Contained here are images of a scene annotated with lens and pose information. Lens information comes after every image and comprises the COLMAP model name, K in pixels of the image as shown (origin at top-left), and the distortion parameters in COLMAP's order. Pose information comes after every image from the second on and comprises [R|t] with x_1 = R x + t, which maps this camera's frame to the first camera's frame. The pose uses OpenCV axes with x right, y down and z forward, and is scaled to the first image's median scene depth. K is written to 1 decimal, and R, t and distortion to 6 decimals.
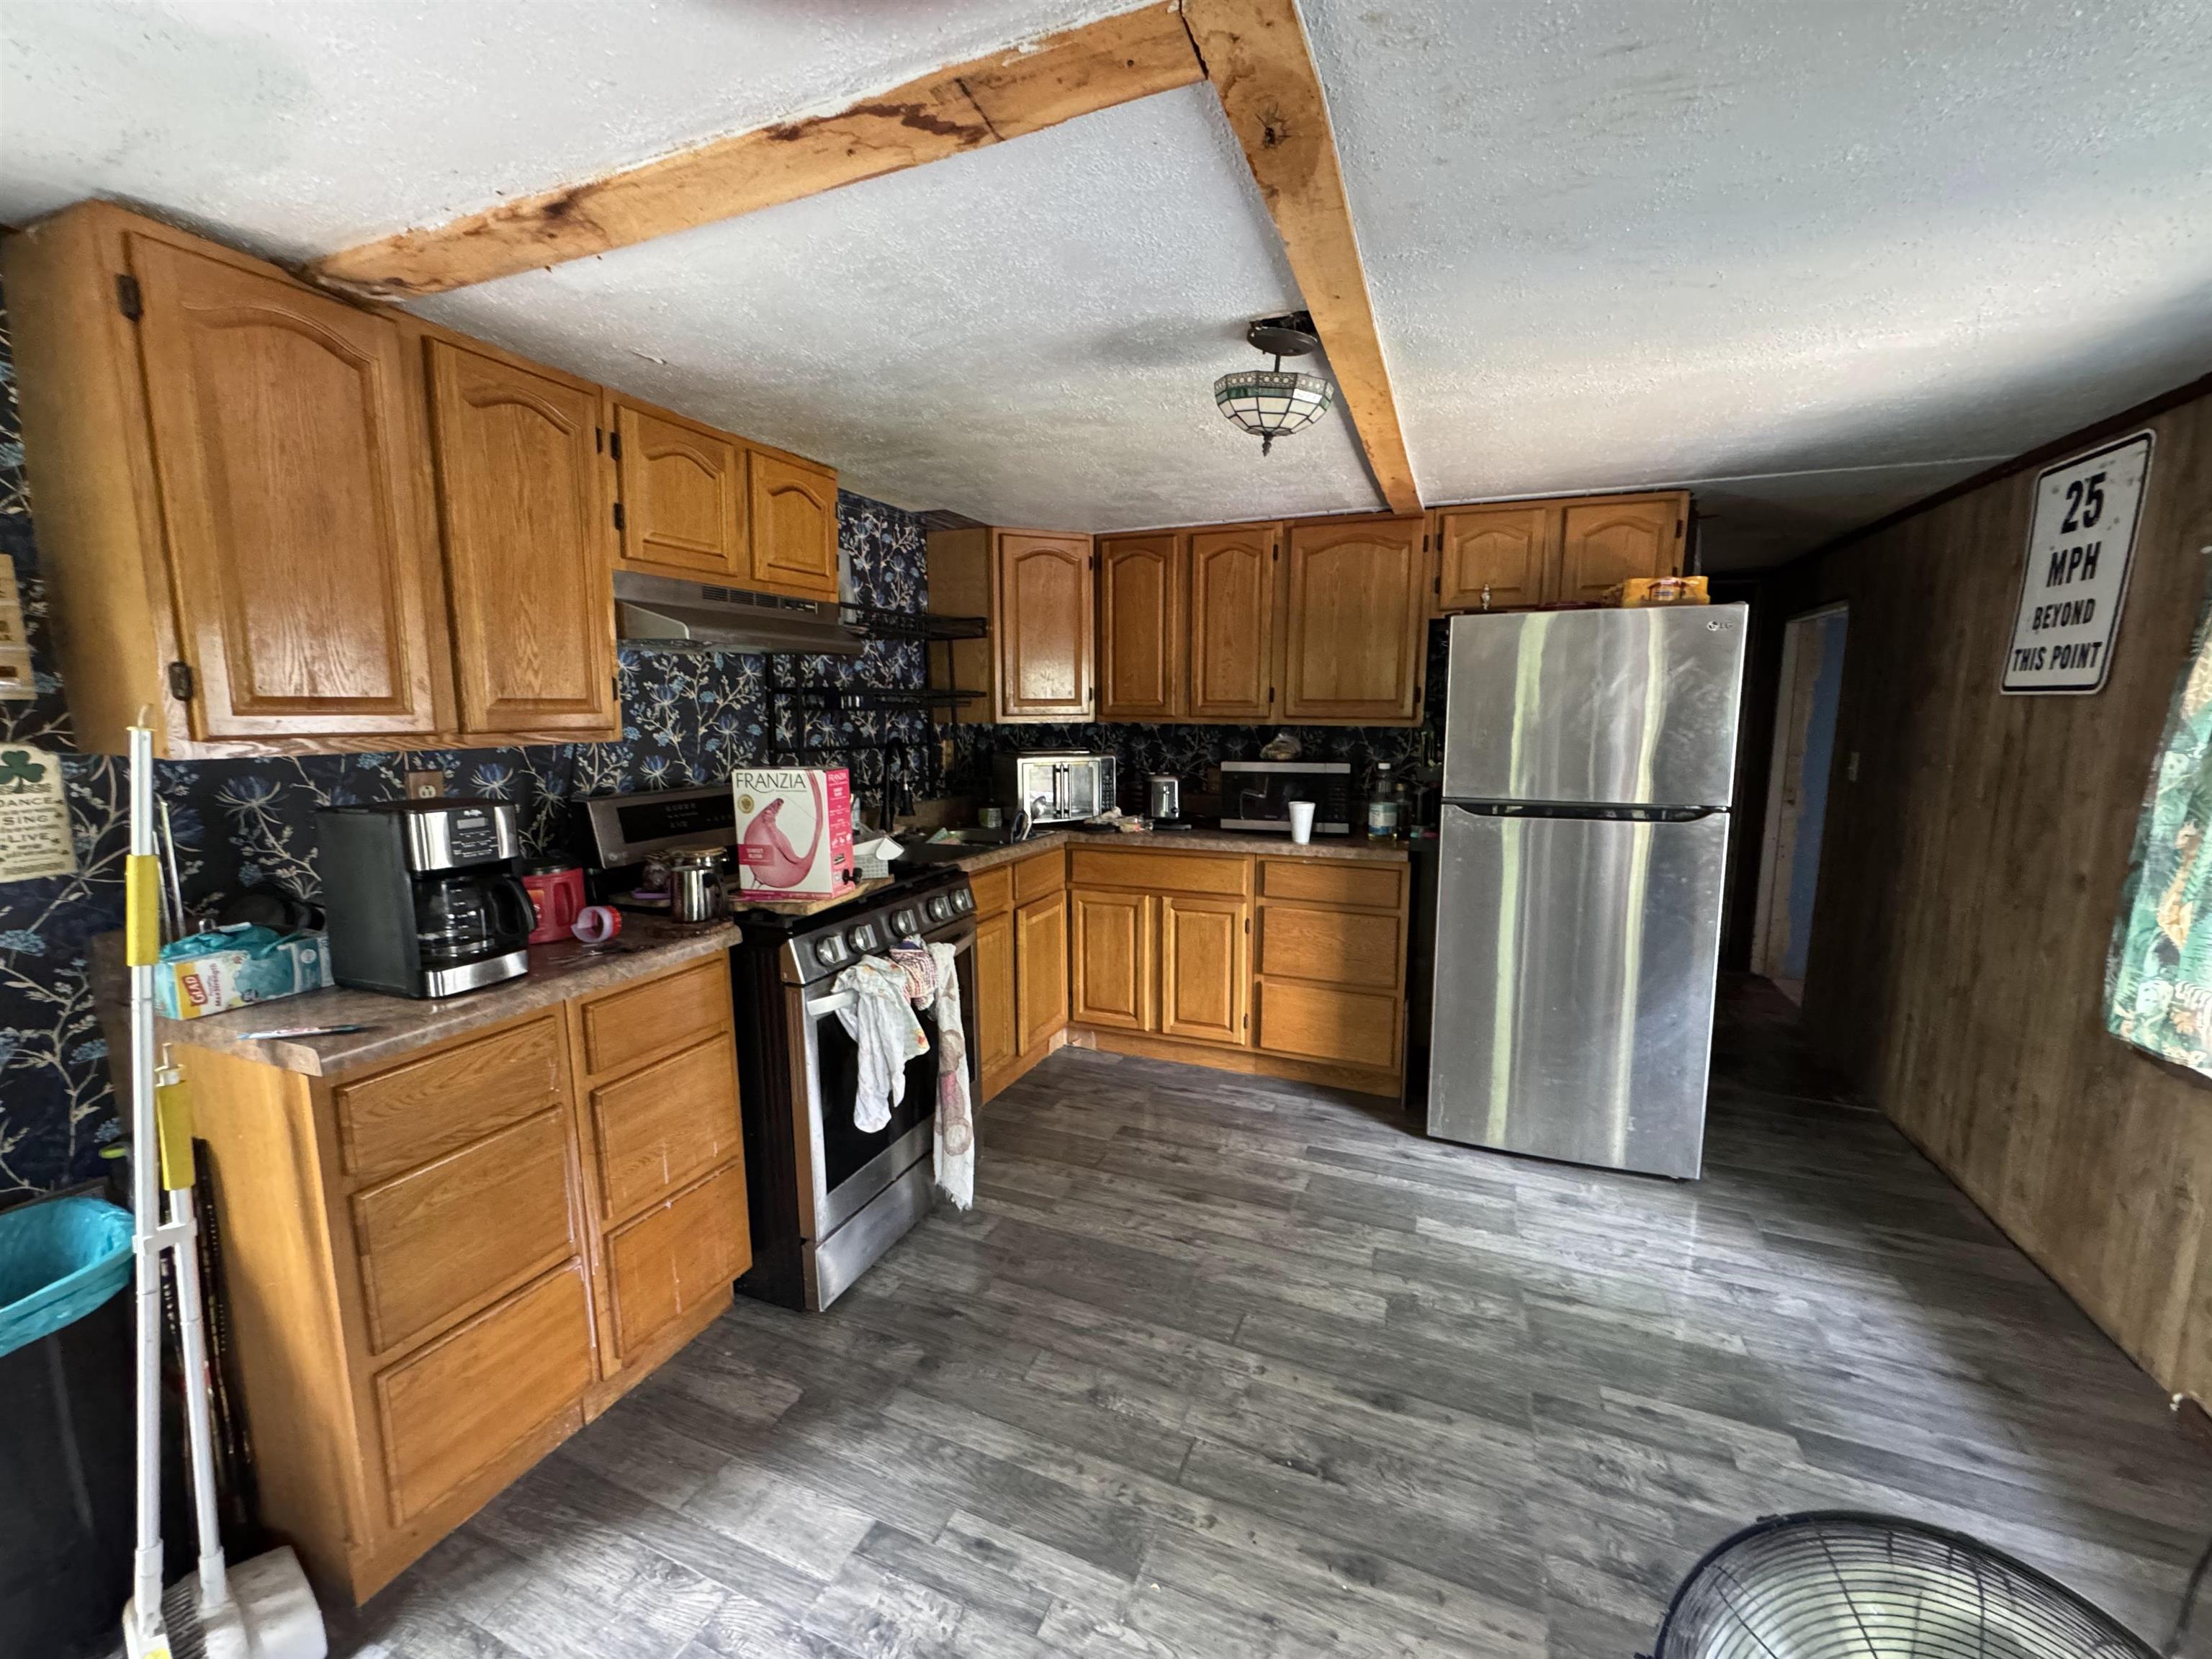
lens RADIAL K [[896.3, 0, 1106.0], [0, 896.3, 829.5], [0, 0, 1]] dist [-0.000589, -0.000114]
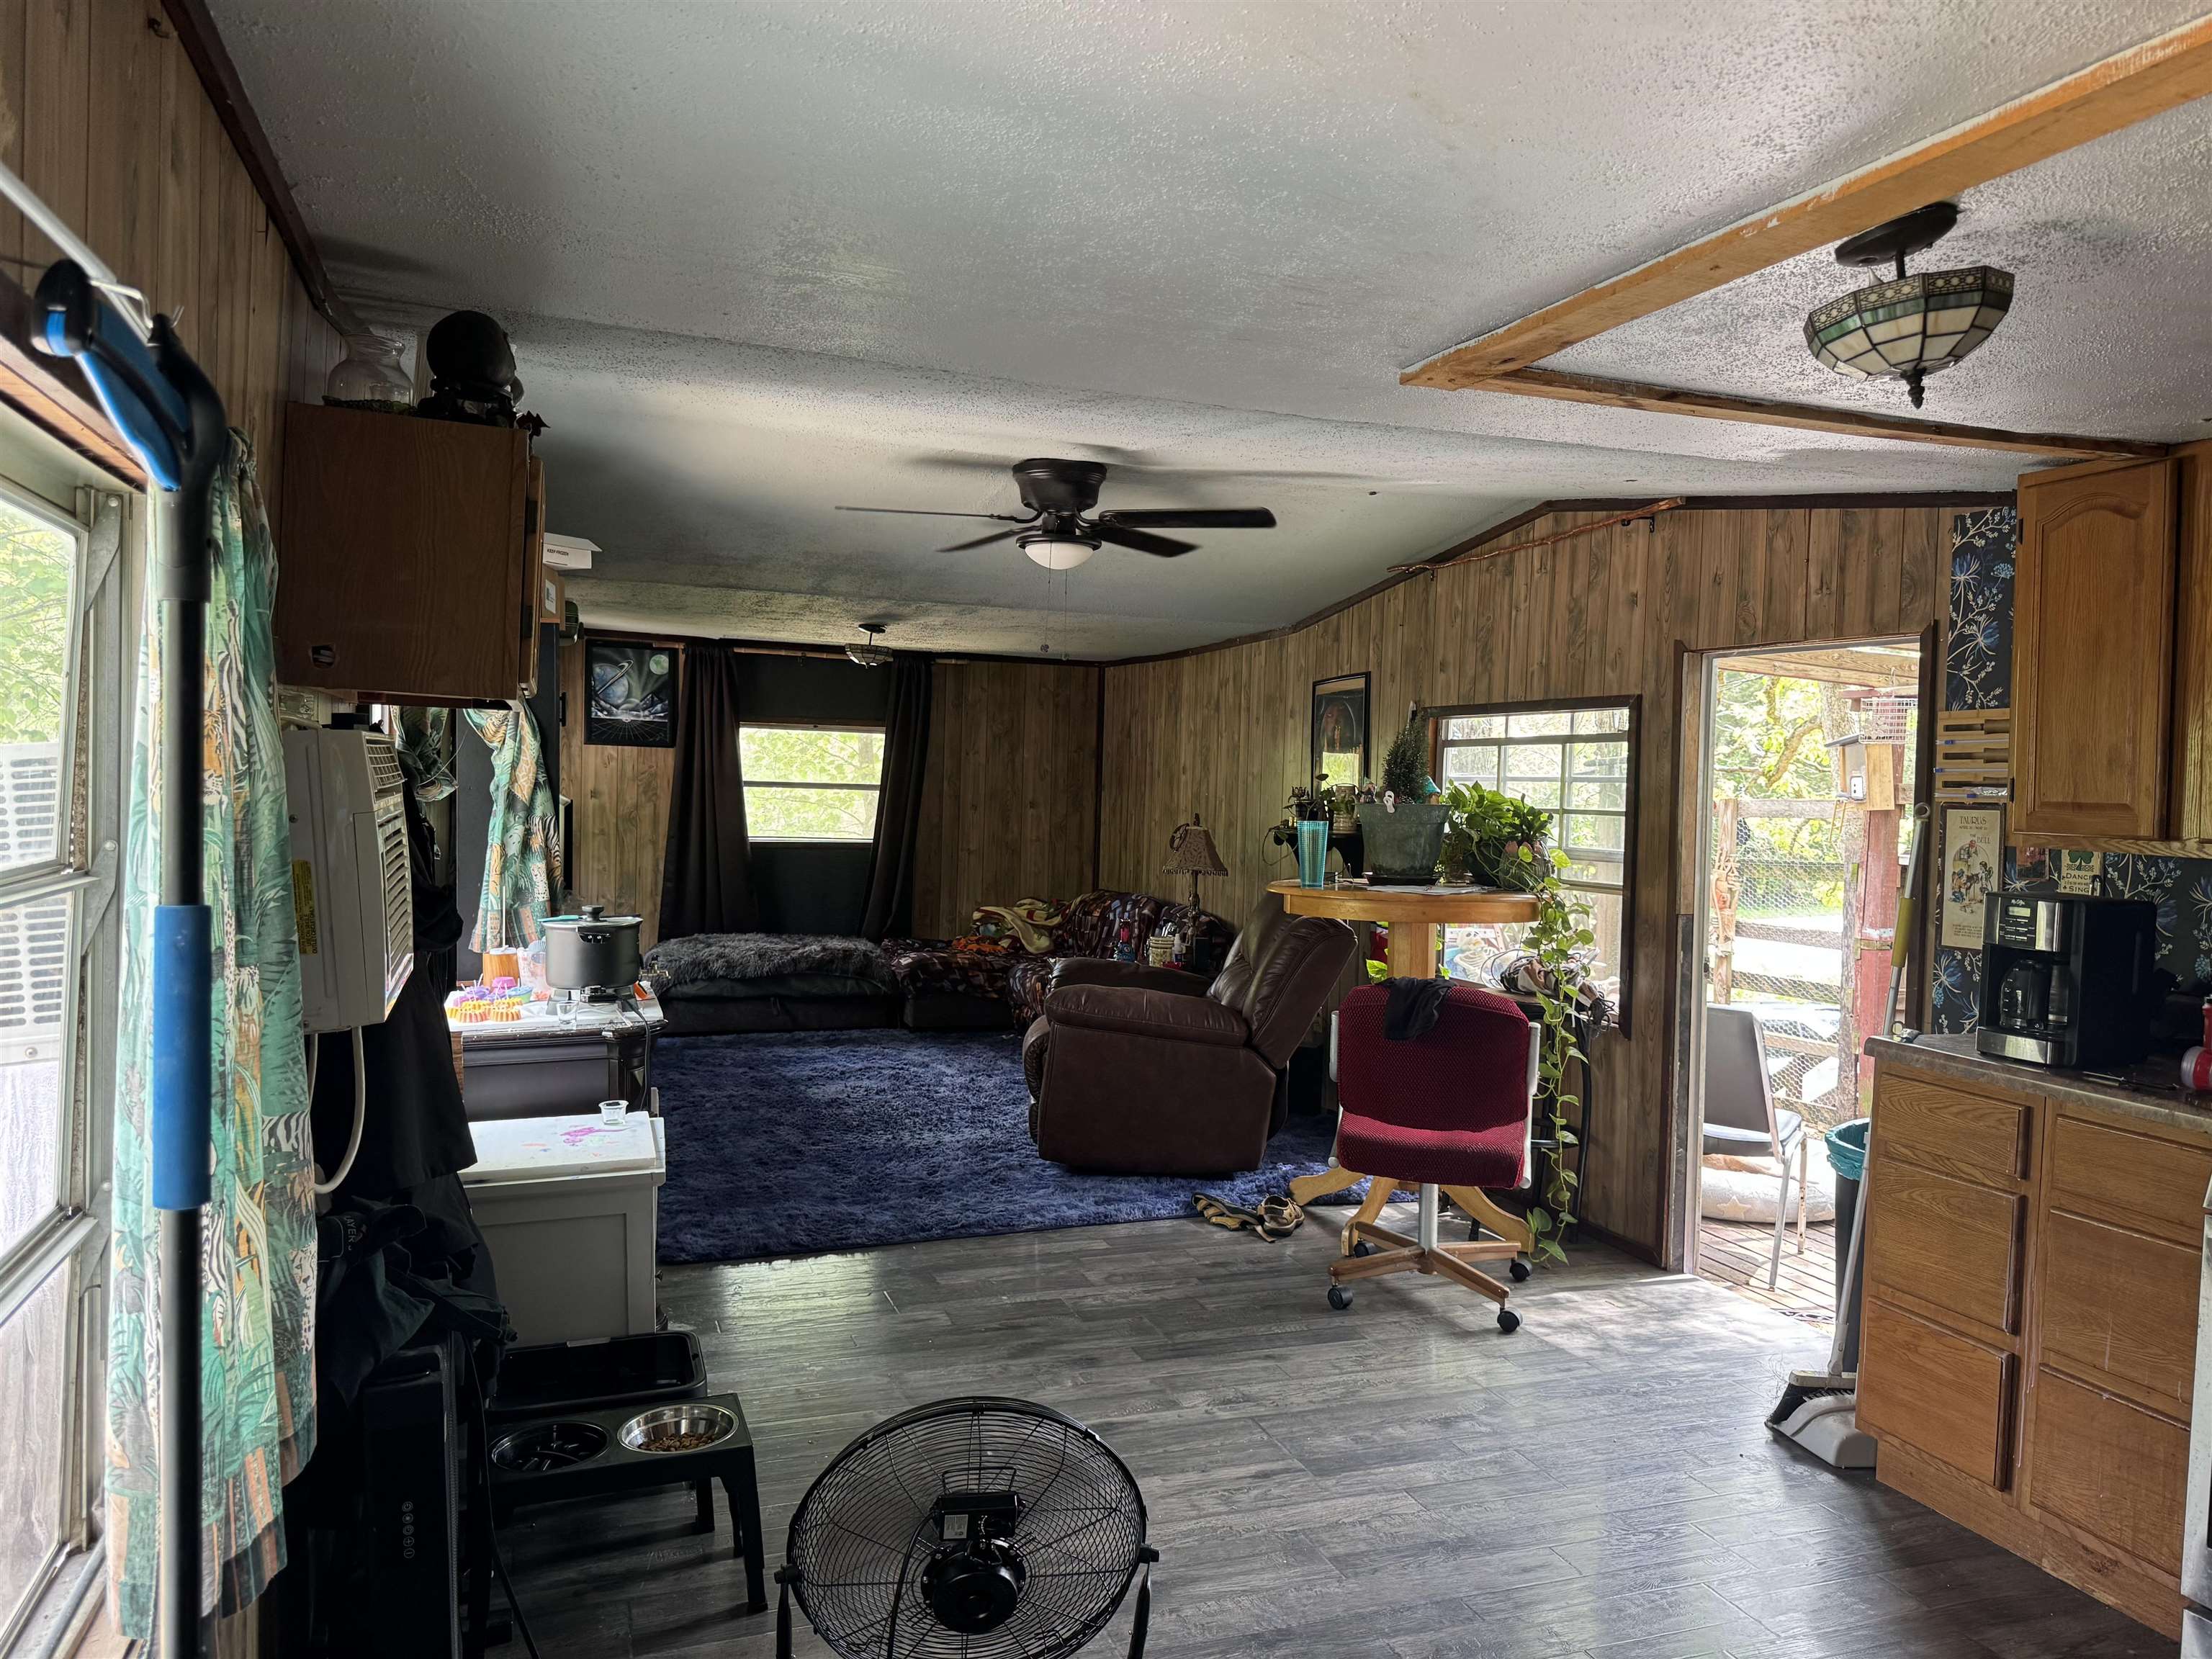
lens RADIAL K [[1547.2, 0, 1106.0], [0, 1547.2, 829.5], [0, 0, 1]] dist [0.050808, -0.115129]
pose [[-0.732690, 0.006368, -0.680533, 1.438951], [-0.125877, 0.981435, 0.144709, -0.240908], [0.668820, 0.191690, -0.718285, 1.582007]]
